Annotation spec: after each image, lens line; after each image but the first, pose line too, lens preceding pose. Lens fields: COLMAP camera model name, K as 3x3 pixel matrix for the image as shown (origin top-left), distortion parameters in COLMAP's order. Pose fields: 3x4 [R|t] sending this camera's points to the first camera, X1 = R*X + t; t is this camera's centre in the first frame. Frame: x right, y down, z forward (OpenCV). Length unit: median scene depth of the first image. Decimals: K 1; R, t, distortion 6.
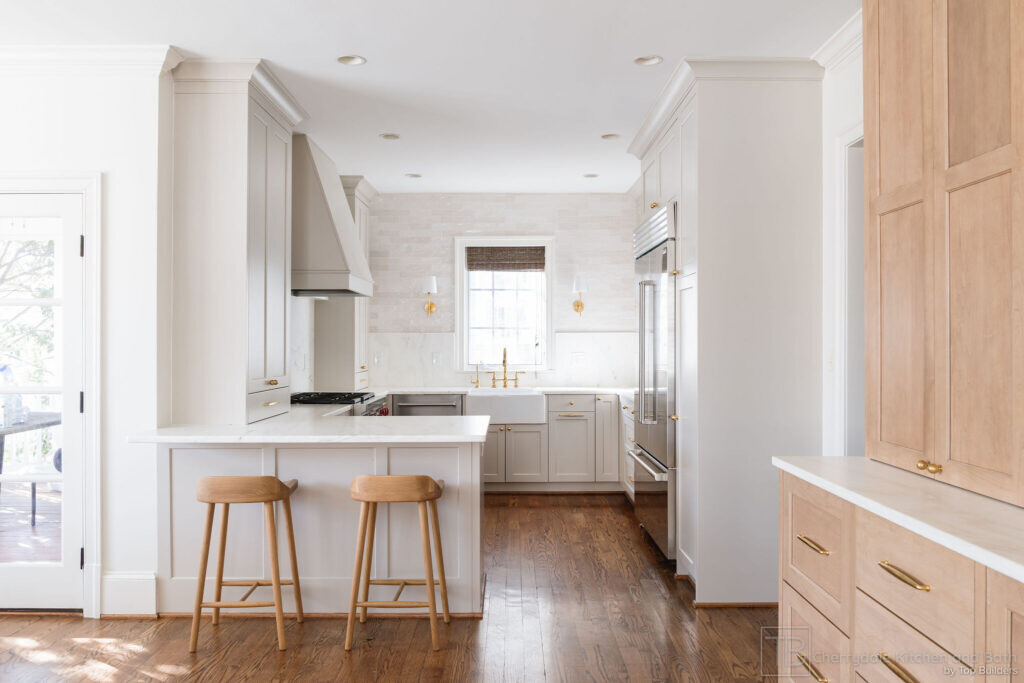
lens RADIAL K [[822.3, 0, 506.4], [0, 822.3, 338.3], [0, 0, 1]] dist [-0.026322, 0.018679]
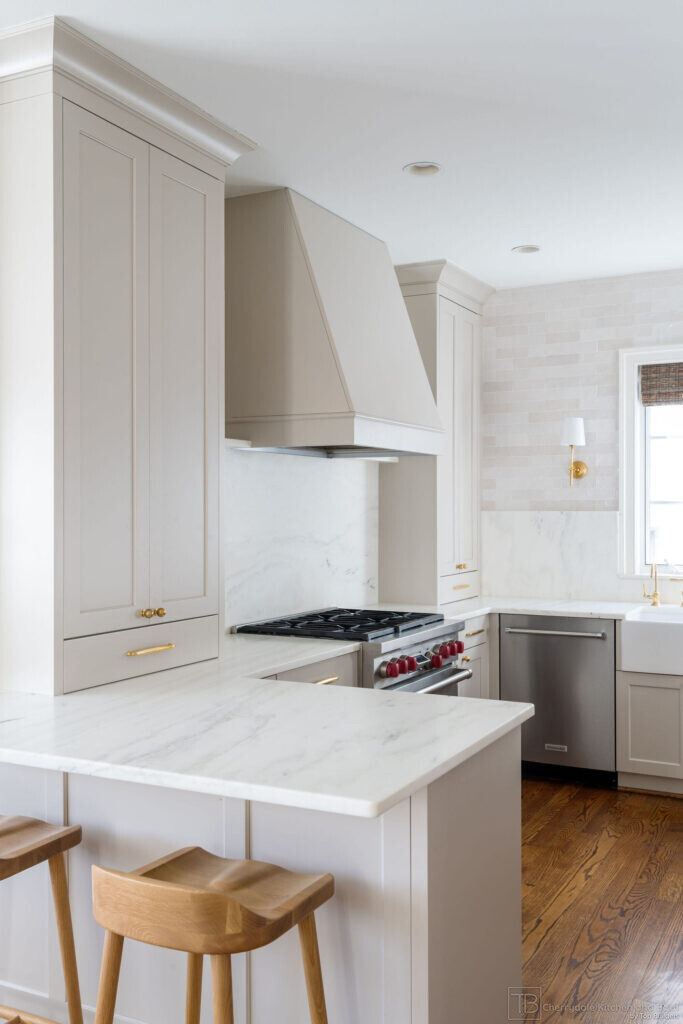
lens RADIAL K [[979.2, 0, 330.7], [0, 979.2, 522.9], [0, 0, 1]] dist [0.036298, 0.000000]
pose [[0.885723, 0.003085, -0.464204, 0.090423], [0.005890, 0.999823, 0.017883, -0.013233], [0.464177, -0.018574, 0.885548, 0.294554]]
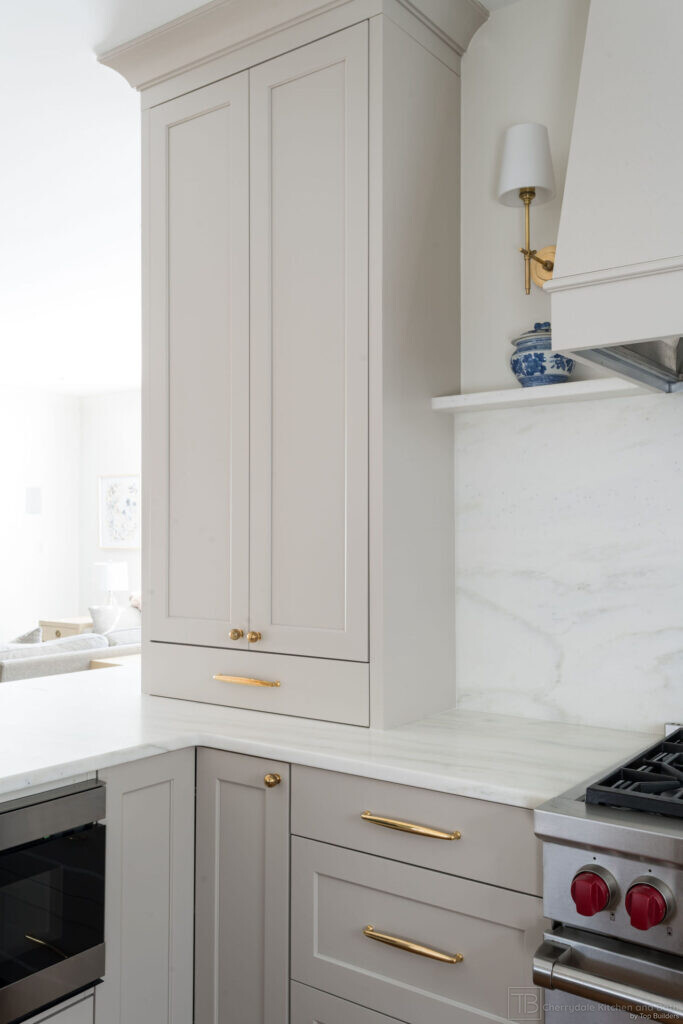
lens RADIAL K [[928.1, 0, 321.5], [0, 928.1, 516.2], [0, 0, 1]] dist [0.043873, -0.048609]
pose [[-0.603612, -0.015537, -0.797127, 0.072450], [0.007055, 0.999667, -0.024827, -0.000941], [0.797247, -0.020609, -0.603301, 0.874931]]
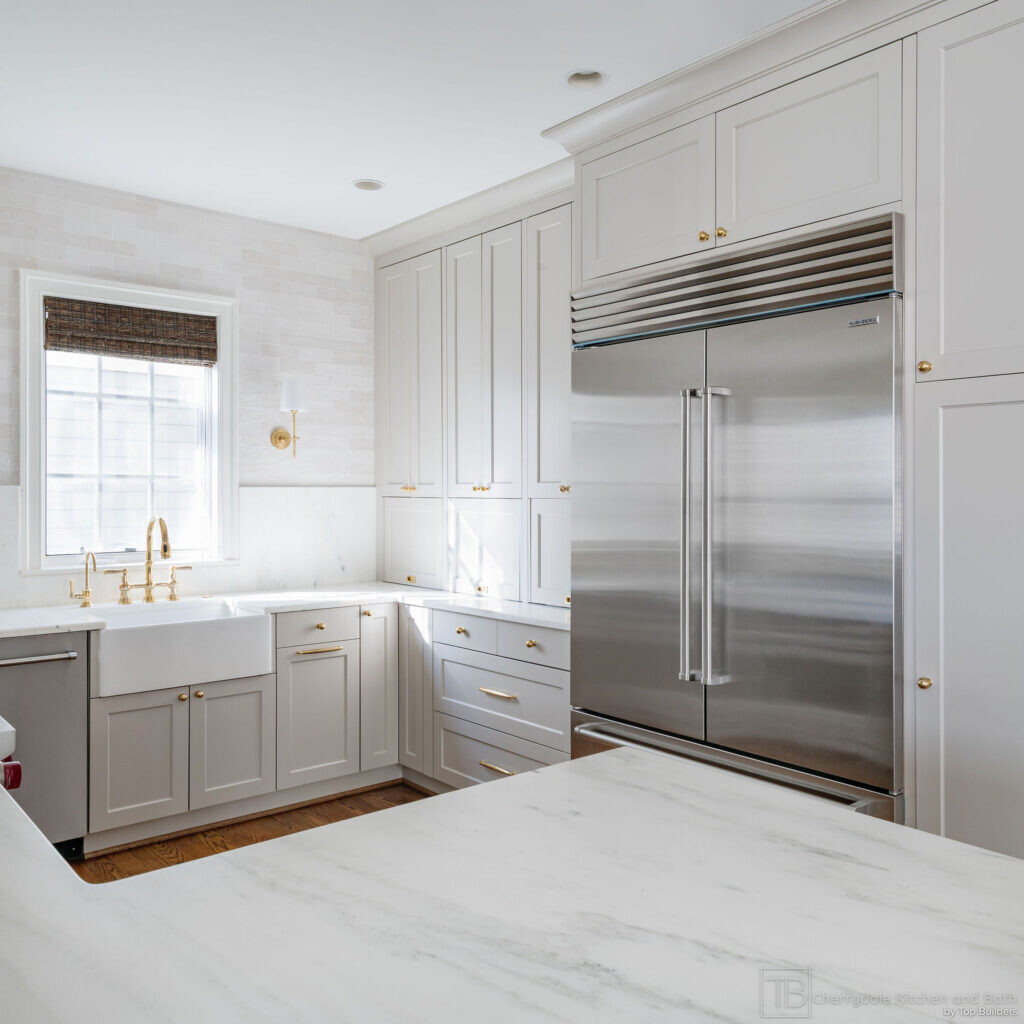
lens RADIAL K [[912.5, 0, 517.4], [0, 912.5, 496.4], [0, 0, 1]] dist [0.018914, -0.029479]
pose [[0.759079, -0.002750, 0.650993, -0.196482], [-0.003055, 0.999965, 0.007786, -0.006229], [-0.650991, -0.007899, 0.759044, 0.490821]]
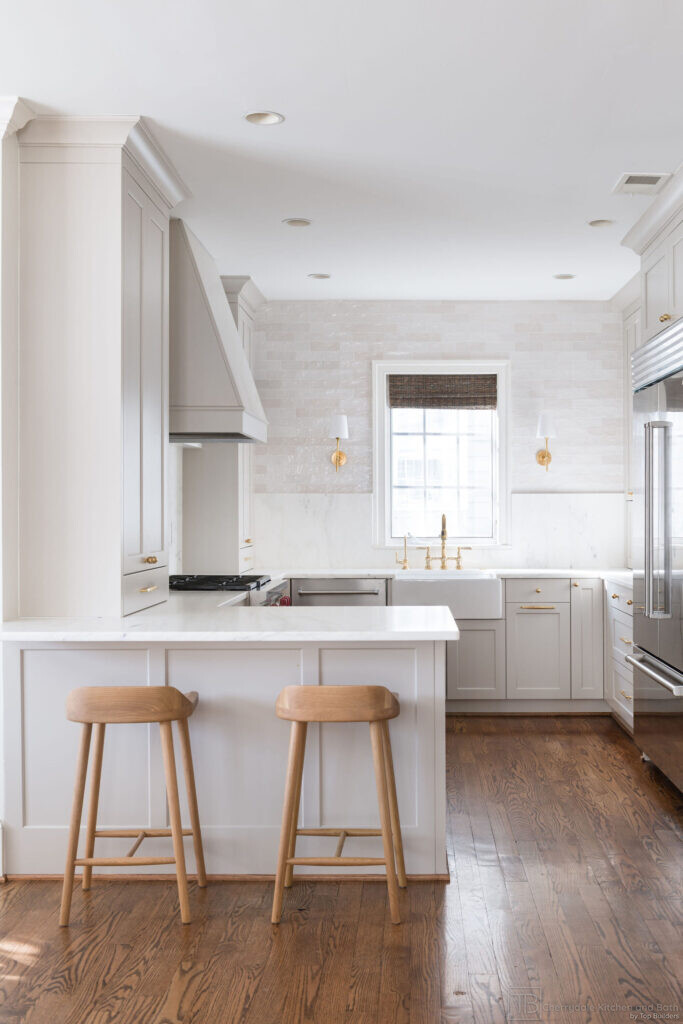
lens RADIAL K [[1149.5, 0, 397.0], [0, 1149.5, 508.9], [0, 0, 1]] dist [-0.017028, 0.000000]
pose [[0.999983, -0.001643, -0.005552, -0.038911], [0.001666, 0.999990, 0.004071, 0.002894], [0.005545, -0.004080, 0.999976, -0.011733]]
